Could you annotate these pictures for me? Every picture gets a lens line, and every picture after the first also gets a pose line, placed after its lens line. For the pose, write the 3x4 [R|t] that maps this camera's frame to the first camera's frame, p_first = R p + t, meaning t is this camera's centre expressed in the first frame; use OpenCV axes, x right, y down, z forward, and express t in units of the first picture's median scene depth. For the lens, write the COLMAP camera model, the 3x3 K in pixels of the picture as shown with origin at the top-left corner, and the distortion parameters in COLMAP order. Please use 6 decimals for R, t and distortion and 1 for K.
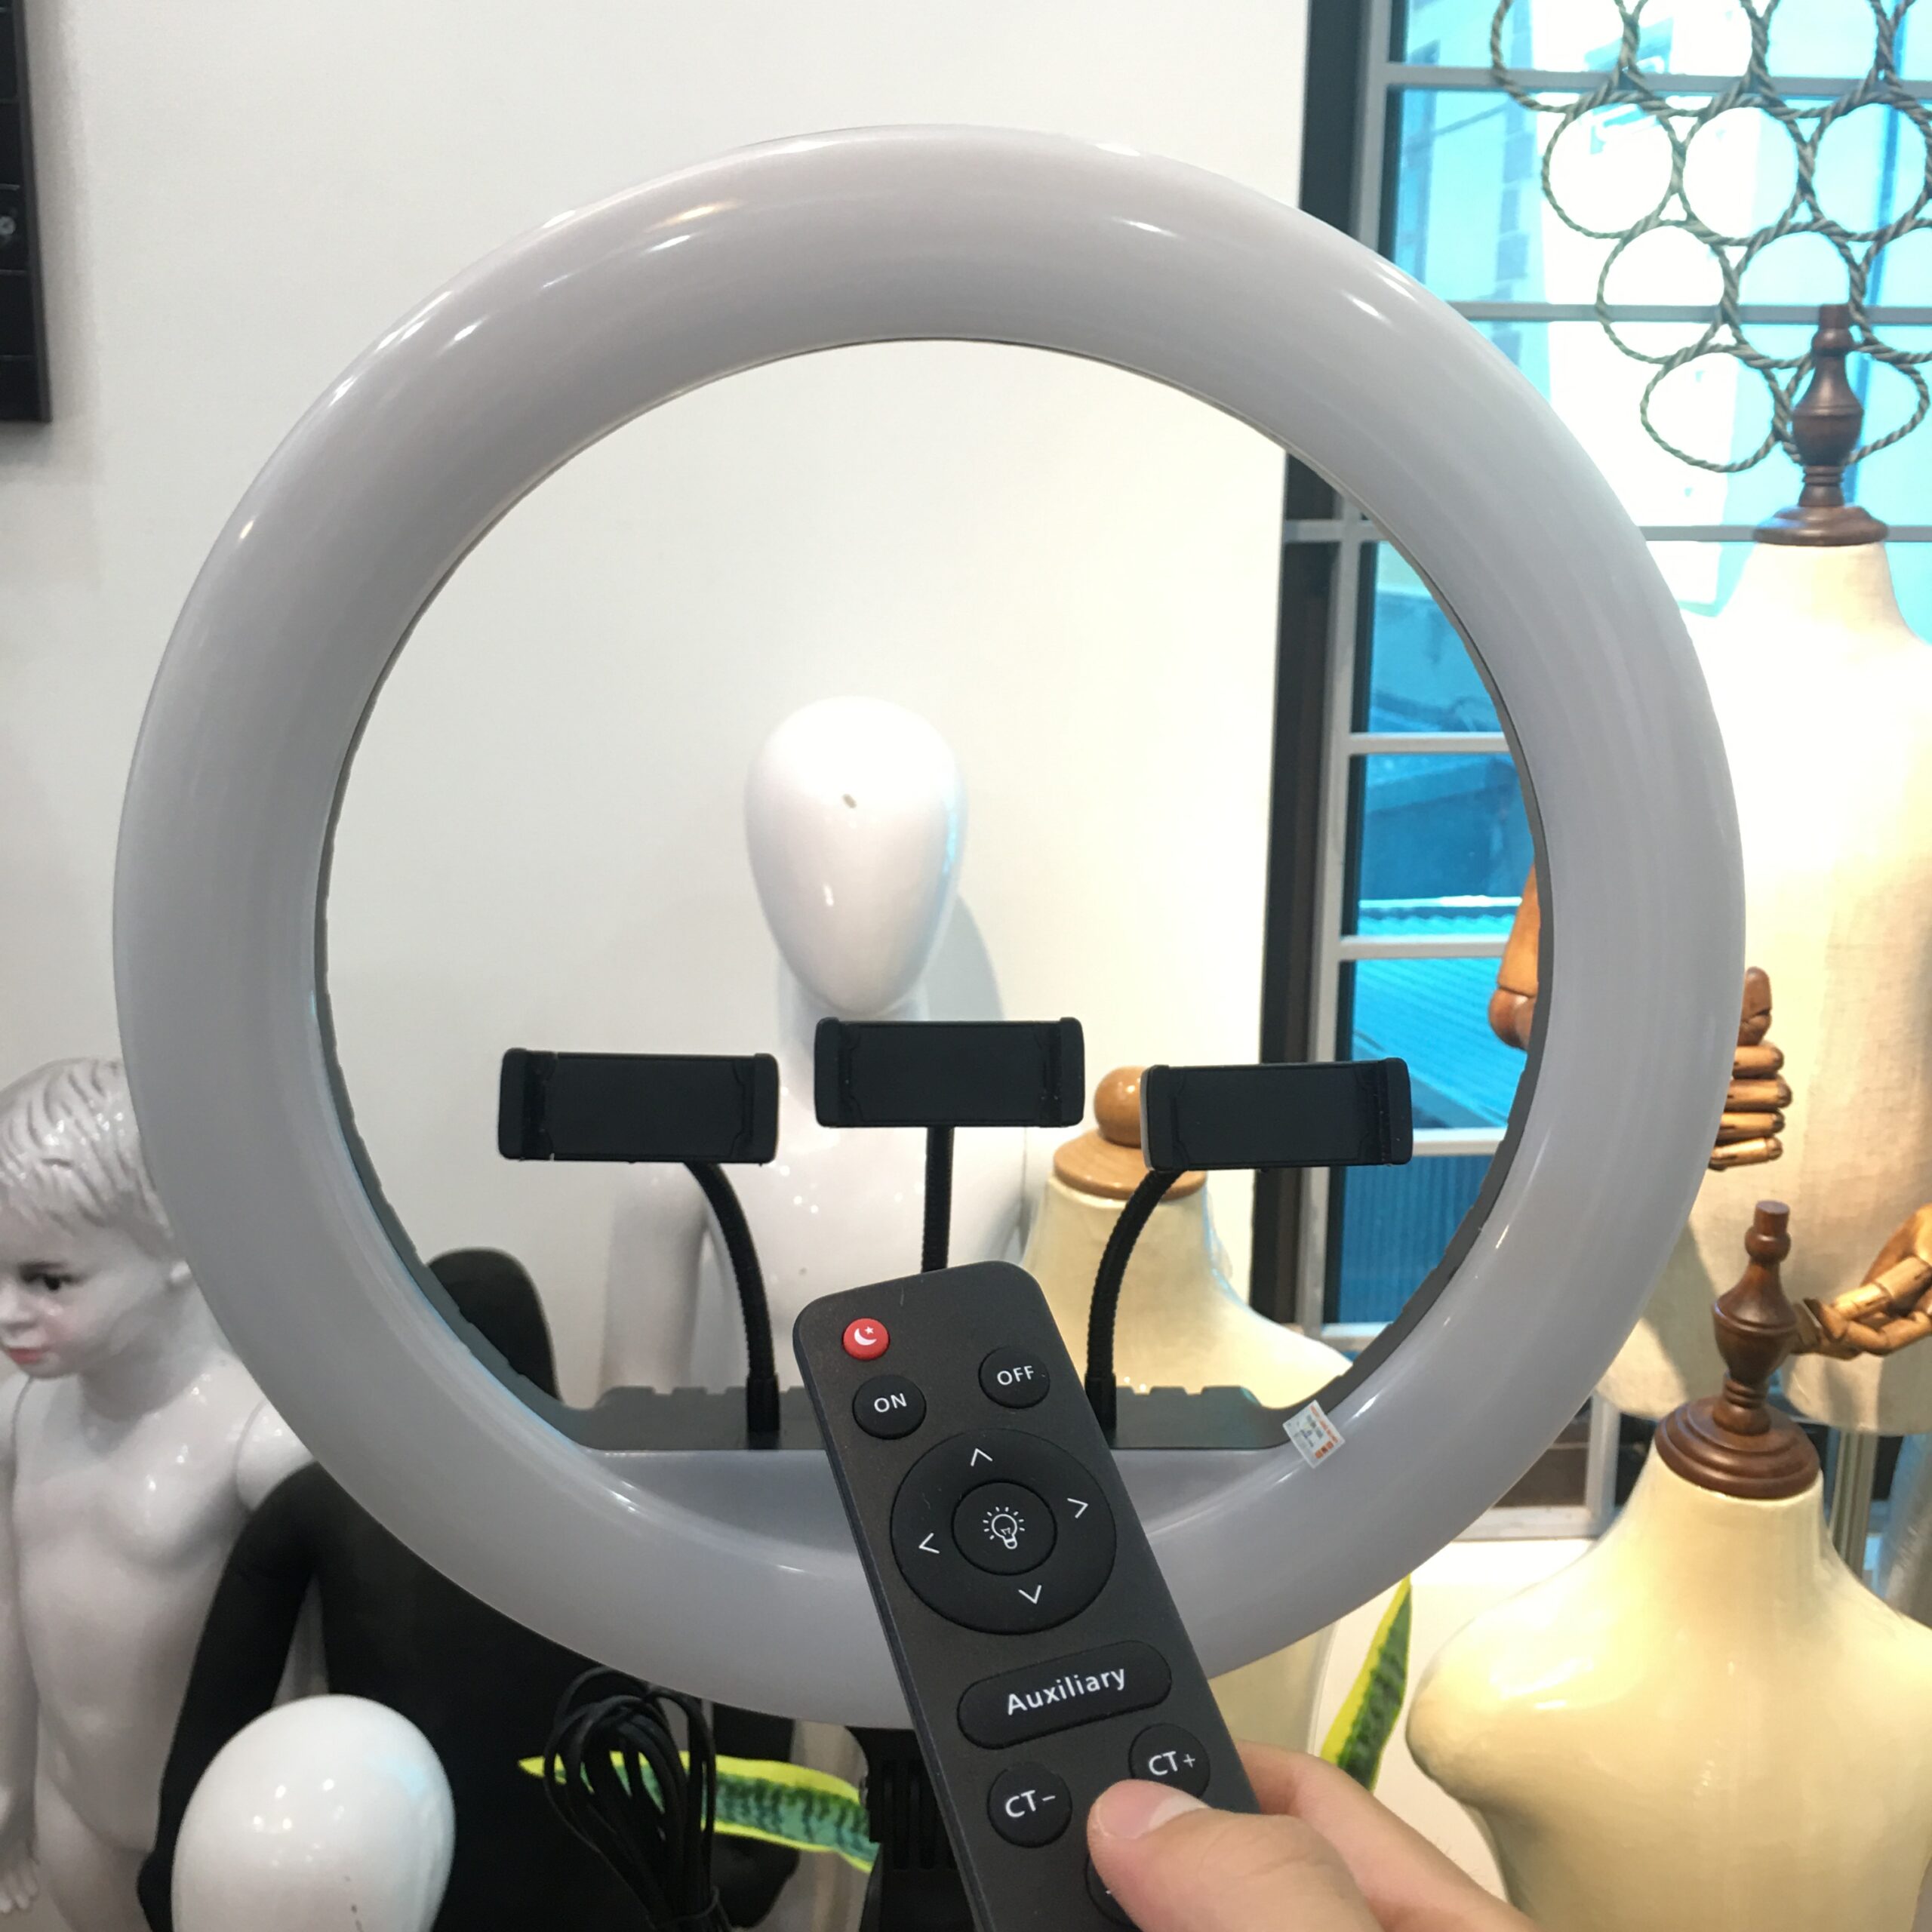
lens RADIAL K [[2216.0, 0, 965.1], [0, 2216.0, 935.5], [0, 0, 1]] dist [0.037584, 0.000000]
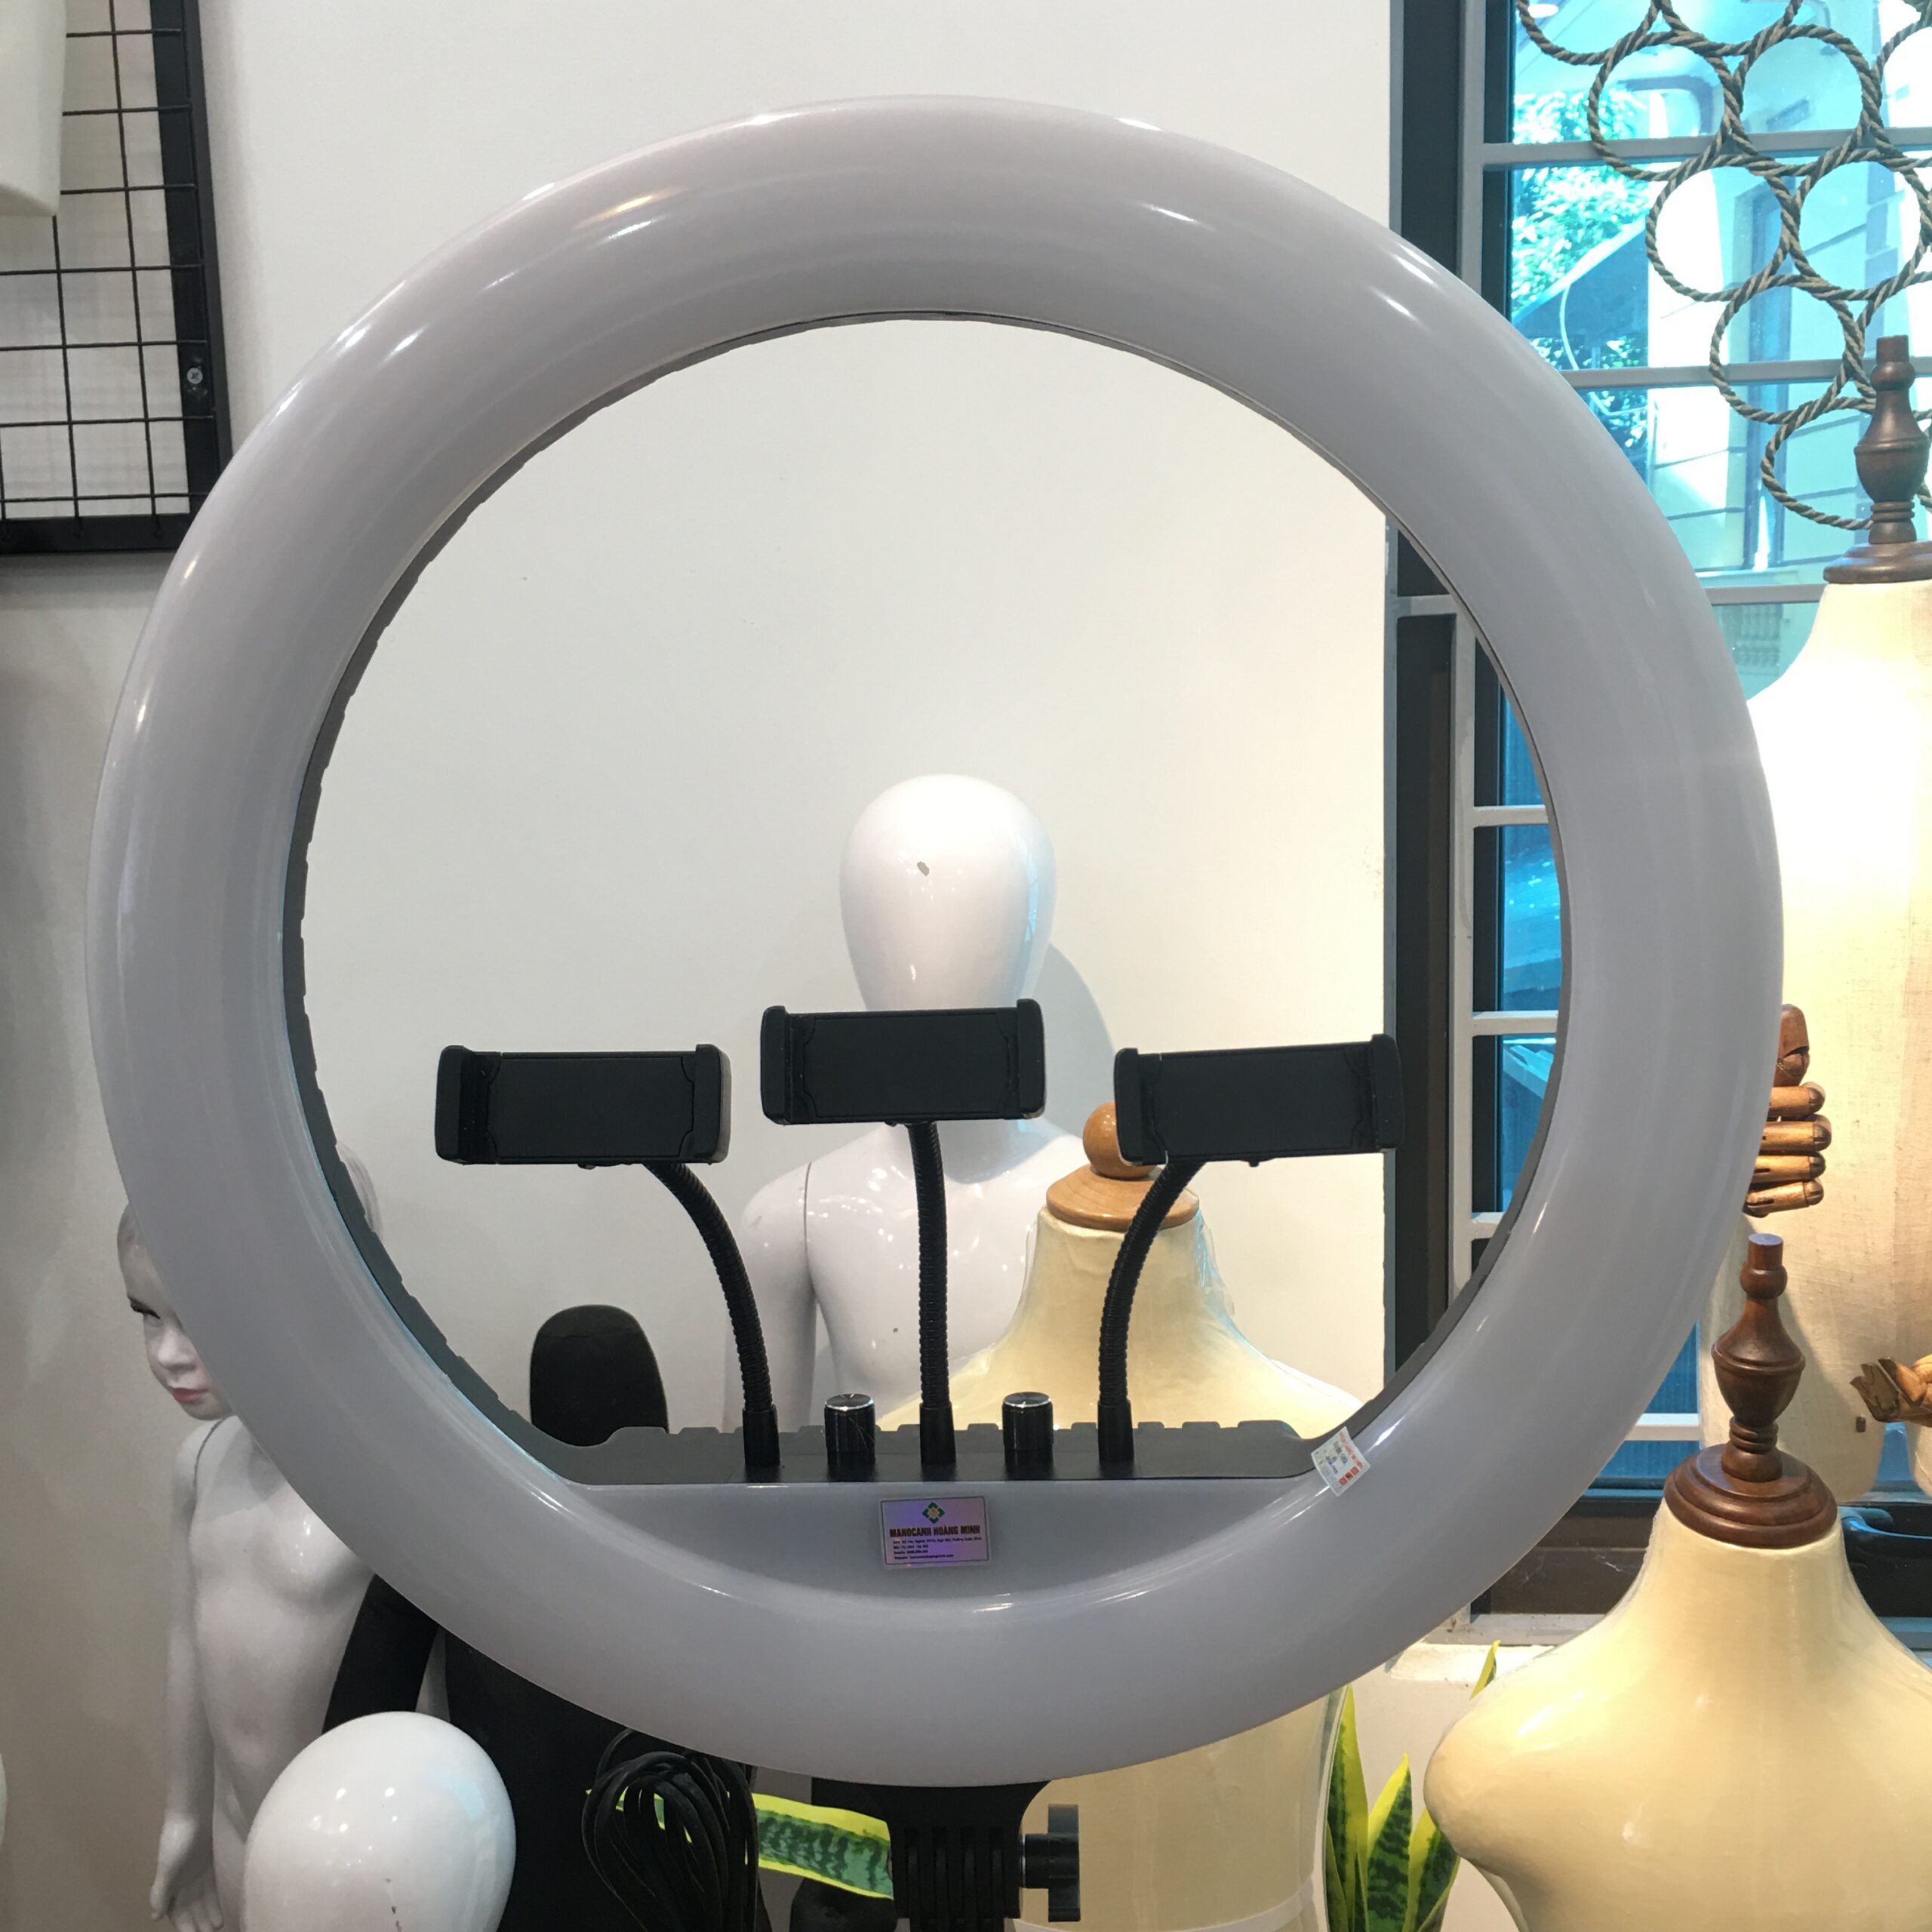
lens RADIAL K [[2216.0, 0, 978.5], [0, 2216.0, 942.0], [0, 0, 1]] dist [0.037584, 0.000000]
pose [[0.985727, -0.015379, -0.167650, 0.150320], [0.004039, 0.997692, -0.067775, 0.045458], [0.168305, 0.066131, 0.983514, -0.013834]]
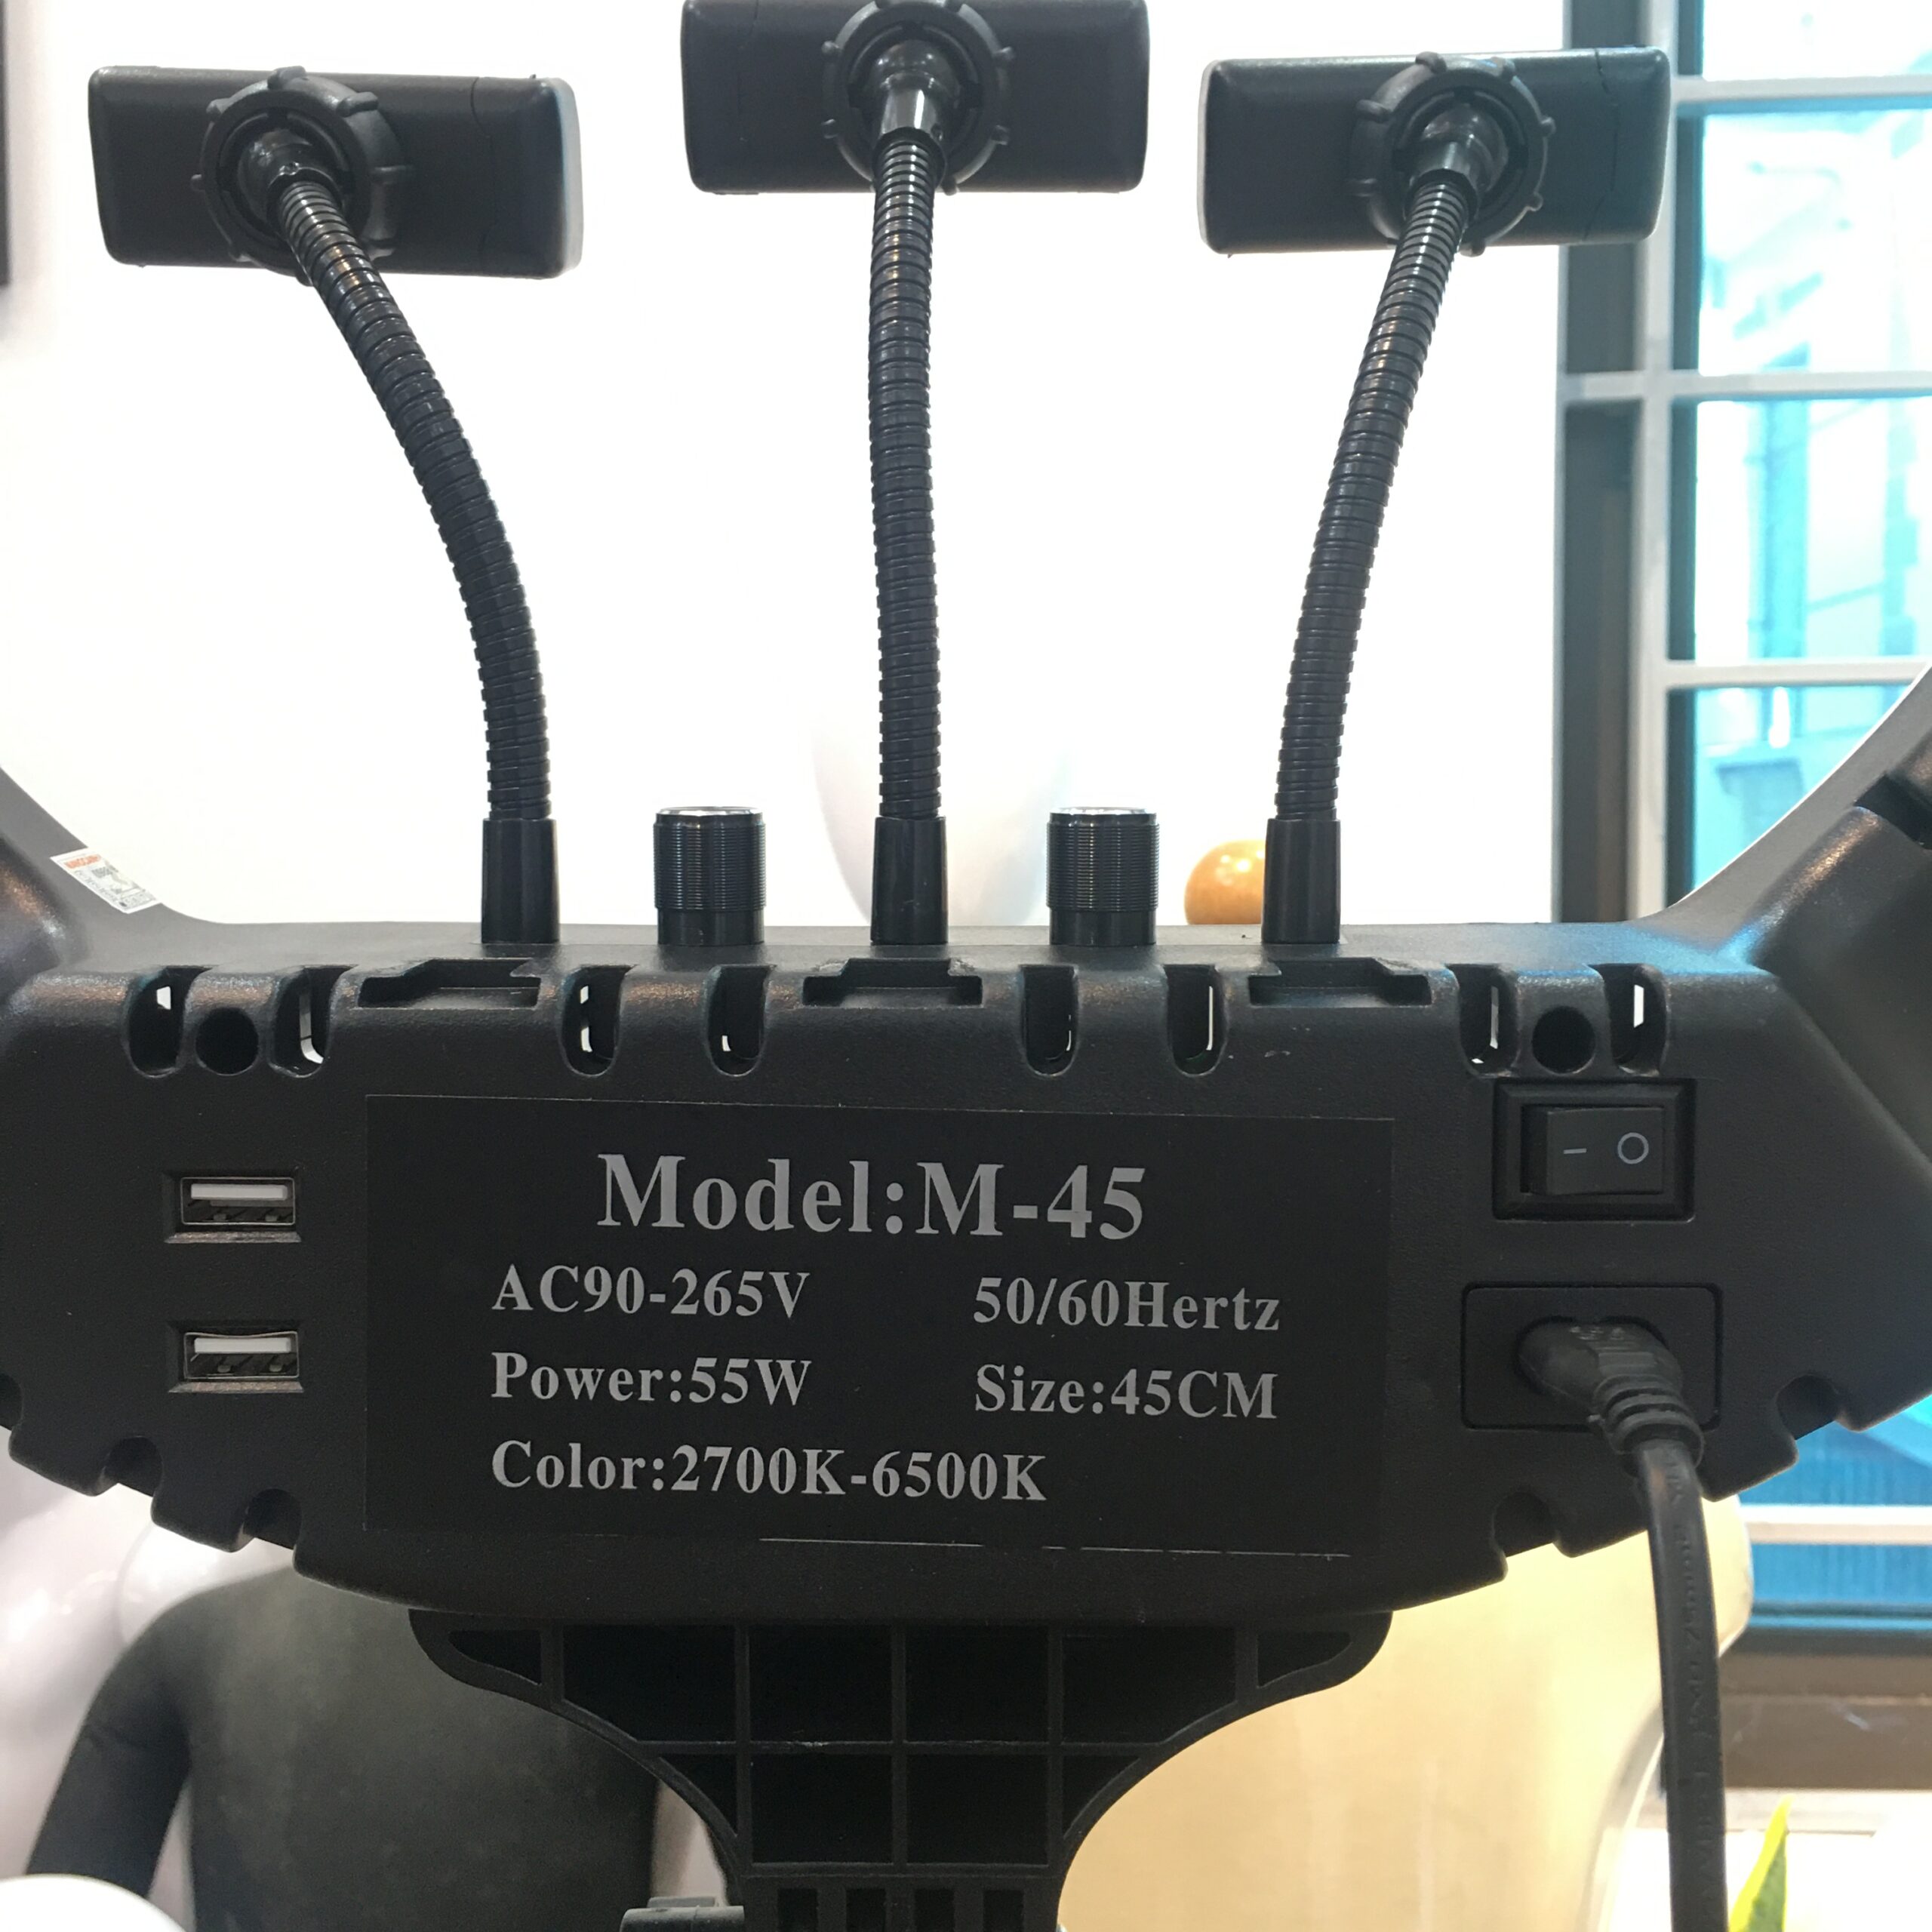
lens RADIAL K [[2216.0, 0, 978.7], [0, 2216.0, 957.8], [0, 0, 1]] dist [0.037584, 0.000000]
pose [[0.986712, -0.013180, -0.161946, 0.083193], [-0.012451, 0.987641, -0.156241, 0.155843], [0.162003, 0.156181, 0.974352, 0.324659]]
